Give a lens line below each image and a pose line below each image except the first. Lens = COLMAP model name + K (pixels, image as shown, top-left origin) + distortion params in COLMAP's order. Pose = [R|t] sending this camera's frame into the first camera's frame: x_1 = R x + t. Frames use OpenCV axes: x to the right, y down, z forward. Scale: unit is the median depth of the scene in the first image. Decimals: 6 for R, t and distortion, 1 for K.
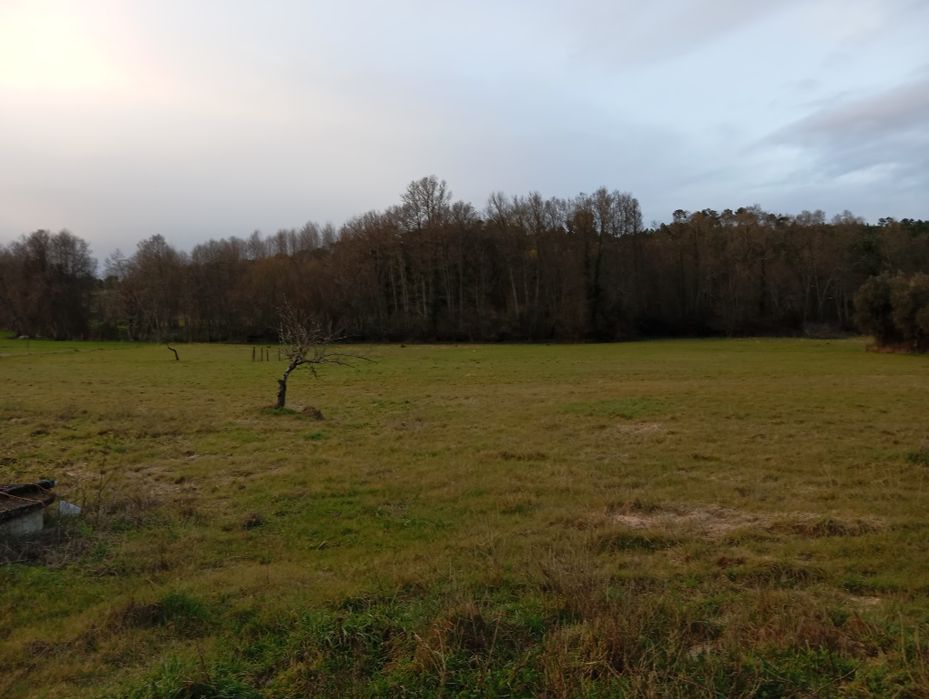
lens RADIAL K [[777.4, 0, 483.7], [0, 777.4, 354.9], [0, 0, 1]] dist [0.130349, -0.193724]
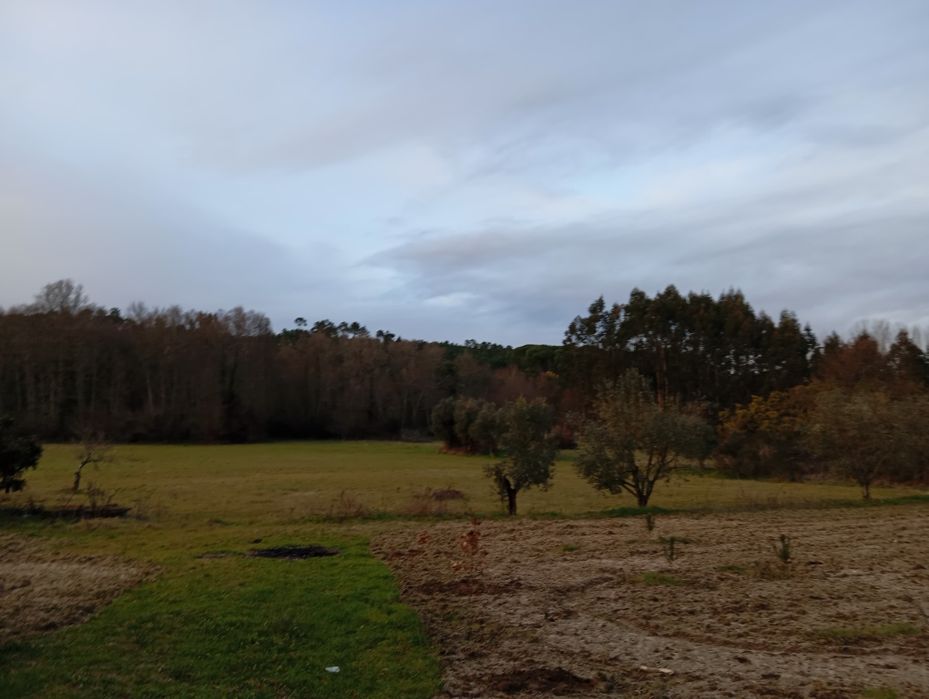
lens RADIAL K [[777.4, 0, 483.7], [0, 777.4, 354.9], [0, 0, 1]] dist [0.130349, -0.193724]
pose [[0.885896, 0.066413, 0.459105, -0.056394], [-0.008300, 0.991809, -0.127456, -0.001016], [-0.463809, 0.109103, 0.879191, -0.168673]]
